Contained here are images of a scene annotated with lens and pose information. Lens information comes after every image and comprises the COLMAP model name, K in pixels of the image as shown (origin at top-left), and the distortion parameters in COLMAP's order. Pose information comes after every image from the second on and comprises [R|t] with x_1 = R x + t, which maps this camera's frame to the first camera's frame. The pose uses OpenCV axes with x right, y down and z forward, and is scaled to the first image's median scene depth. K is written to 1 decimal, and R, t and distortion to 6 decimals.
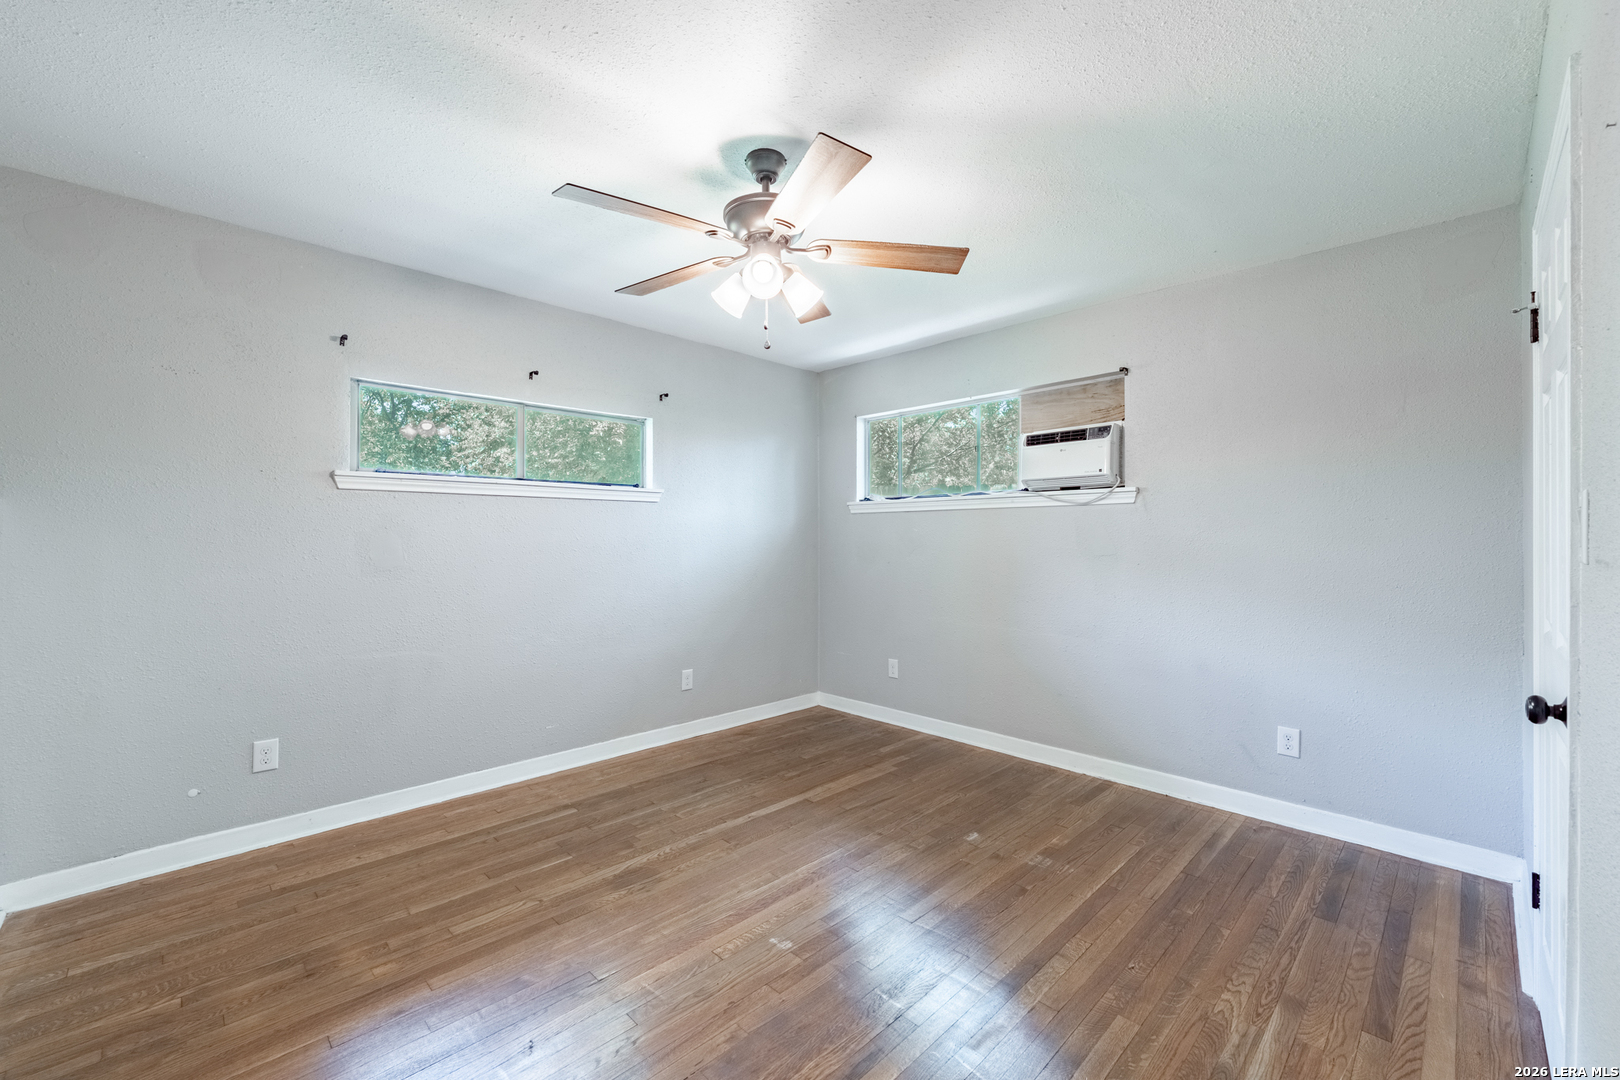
lens RADIAL K [[669.0, 0, 804.0], [0, 669.0, 538.8], [0, 0, 1]] dist [-0.004074, -0.000234]
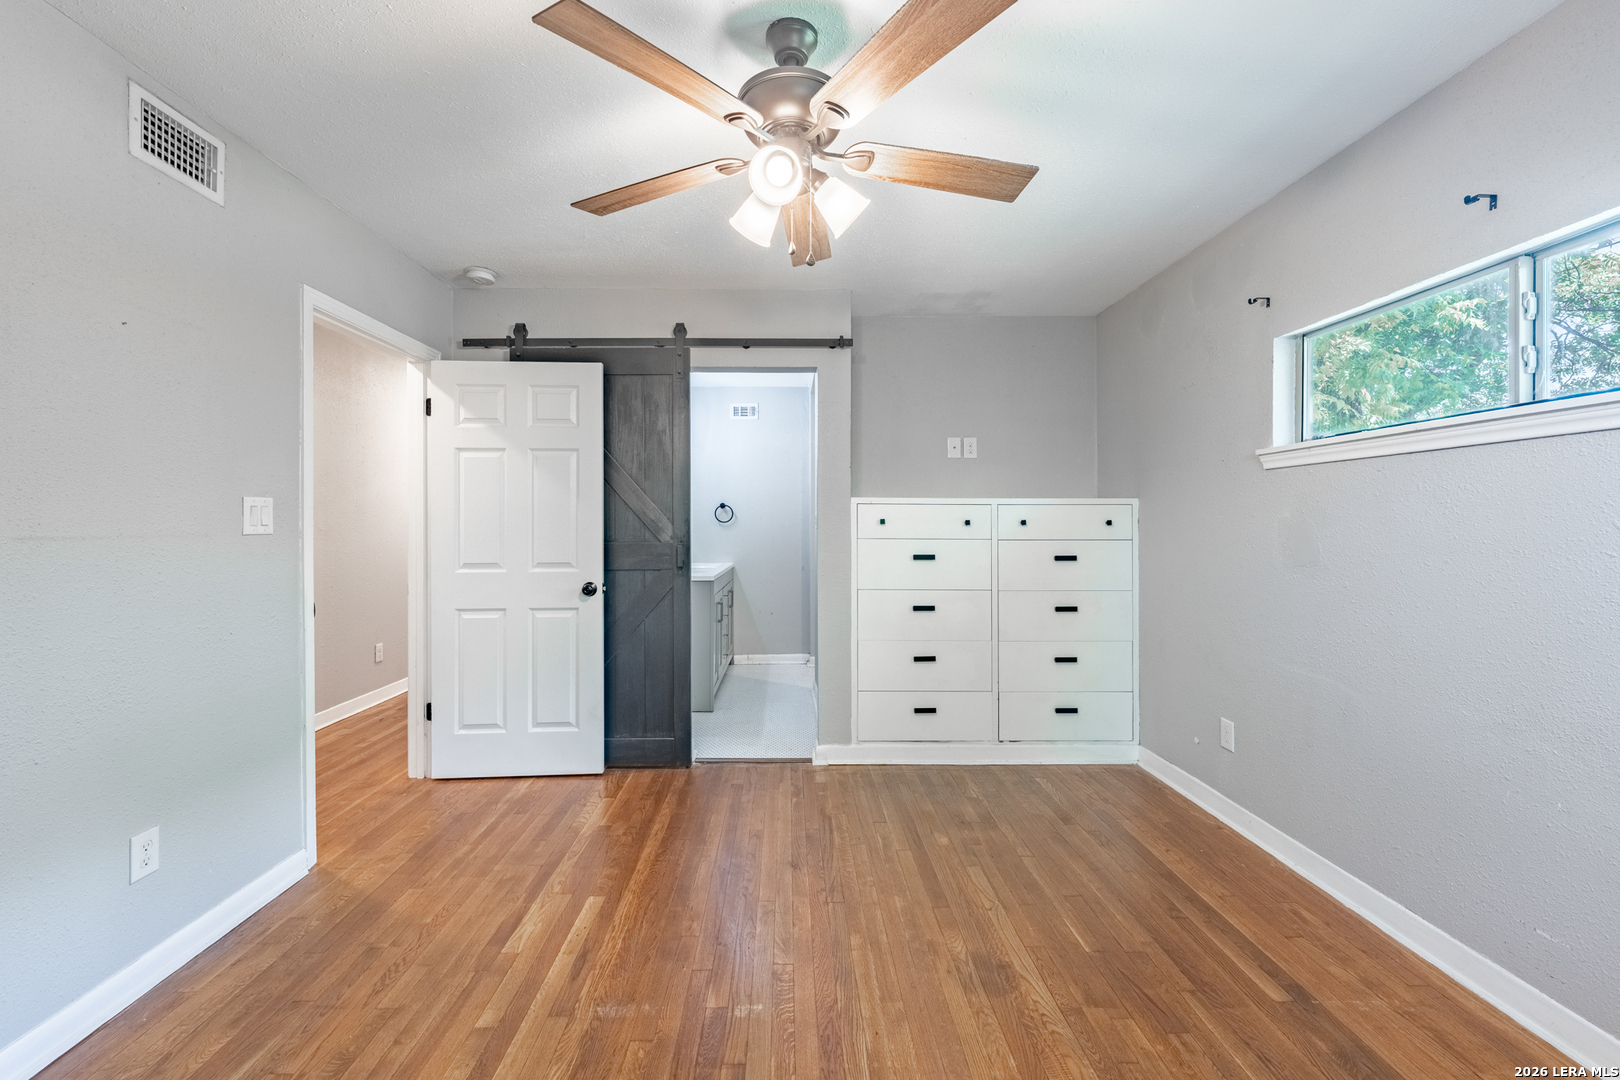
lens RADIAL K [[669.0, 0, 801.4], [0, 669.0, 529.4], [0, 0, 1]] dist [-0.004074, -0.000234]
pose [[-0.687200, 0.004544, -0.726454, 0.425467], [-0.003770, 0.999945, 0.009821, -0.001599], [0.726459, 0.009488, -0.687144, 1.316869]]
